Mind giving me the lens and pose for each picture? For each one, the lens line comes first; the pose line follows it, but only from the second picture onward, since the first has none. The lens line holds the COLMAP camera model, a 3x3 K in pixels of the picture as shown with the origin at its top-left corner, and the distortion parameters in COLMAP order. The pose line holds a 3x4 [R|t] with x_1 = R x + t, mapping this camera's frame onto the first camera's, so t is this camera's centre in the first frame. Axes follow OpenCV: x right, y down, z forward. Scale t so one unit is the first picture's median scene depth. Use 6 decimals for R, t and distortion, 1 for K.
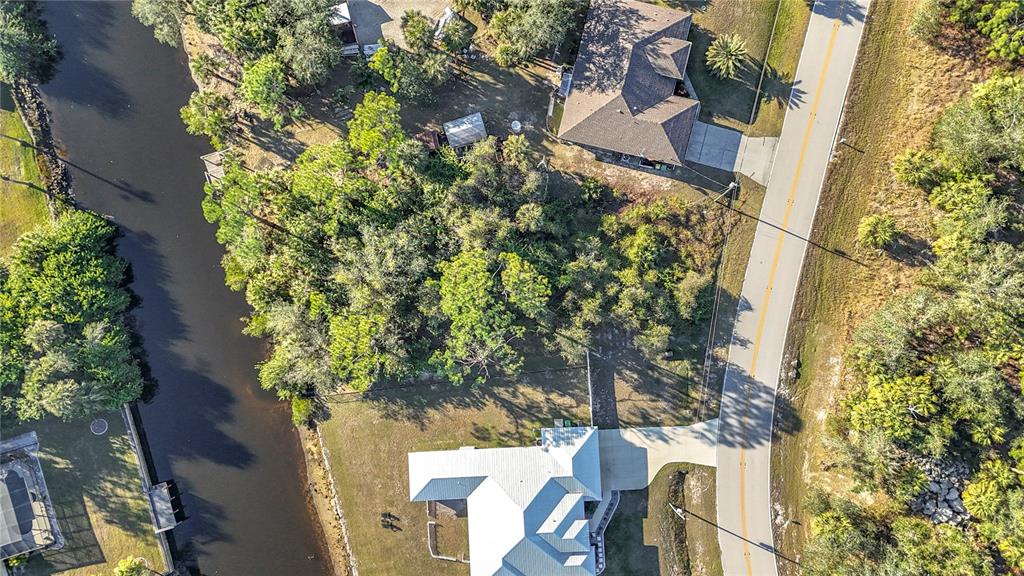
lens RADIAL K [[770.4, 0, 530.3], [0, 770.4, 302.6], [0, 0, 1]] dist [0.064827, -0.037094]
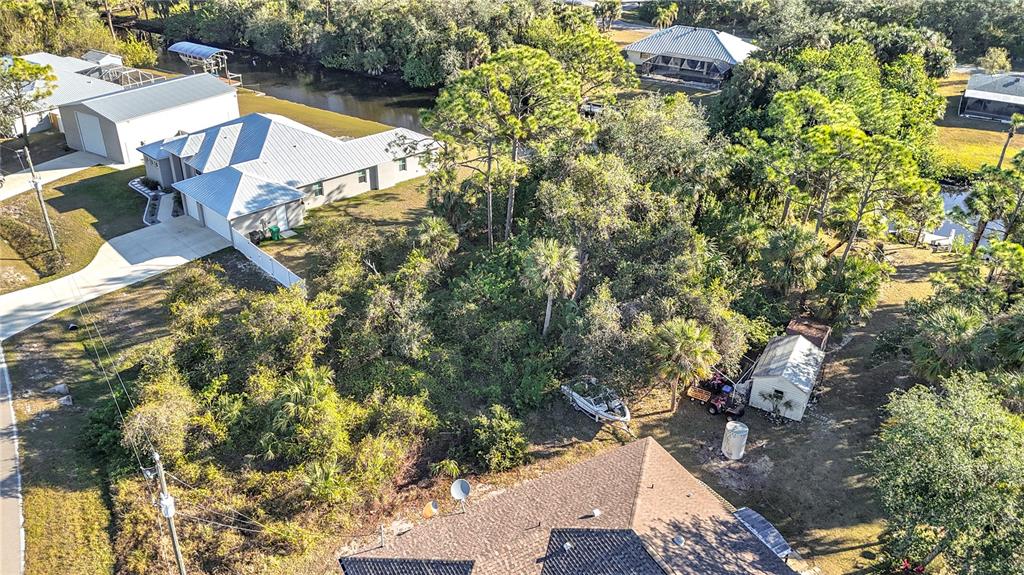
lens RADIAL K [[770.4, 0, 509.9], [0, 770.4, 276.5], [0, 0, 1]] dist [0.064827, -0.037094]
pose [[-0.736423, 0.322747, -0.594571, 0.291448], [-0.676475, -0.361521, 0.641626, -0.381572], [-0.007867, 0.874721, 0.484563, 0.720128]]
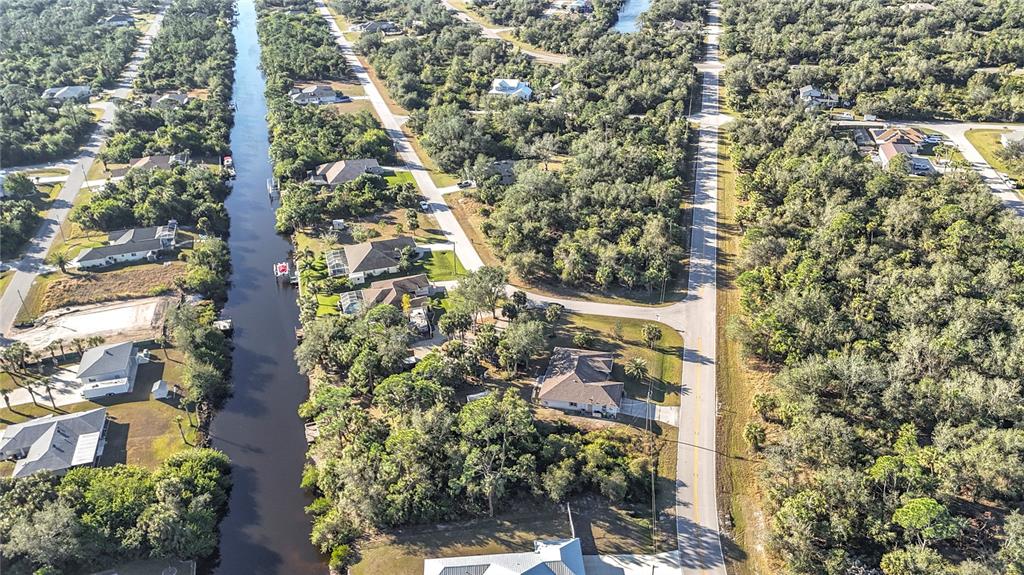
lens RADIAL K [[770.4, 0, 519.3], [0, 770.4, 259.7], [0, 0, 1]] dist [0.064827, -0.037094]
pose [[0.999854, -0.014511, 0.008997, -0.013477], [0.014680, 0.461610, -0.886961, 1.033337], [0.008718, 0.886964, 0.461756, 0.017180]]
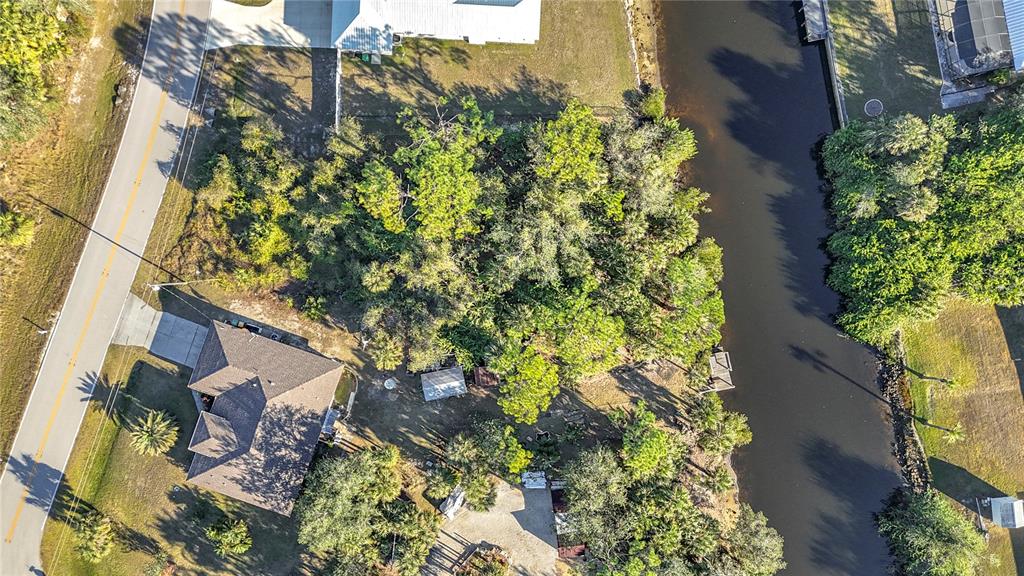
lens RADIAL K [[770.4, 0, 490.2], [0, 770.4, 314.9], [0, 0, 1]] dist [0.064827, -0.037094]
pose [[-0.994671, -0.100858, 0.021379, -0.149595], [0.101050, -0.994848, 0.008099, -0.140809], [0.020452, 0.010217, 0.999739, 0.075548]]
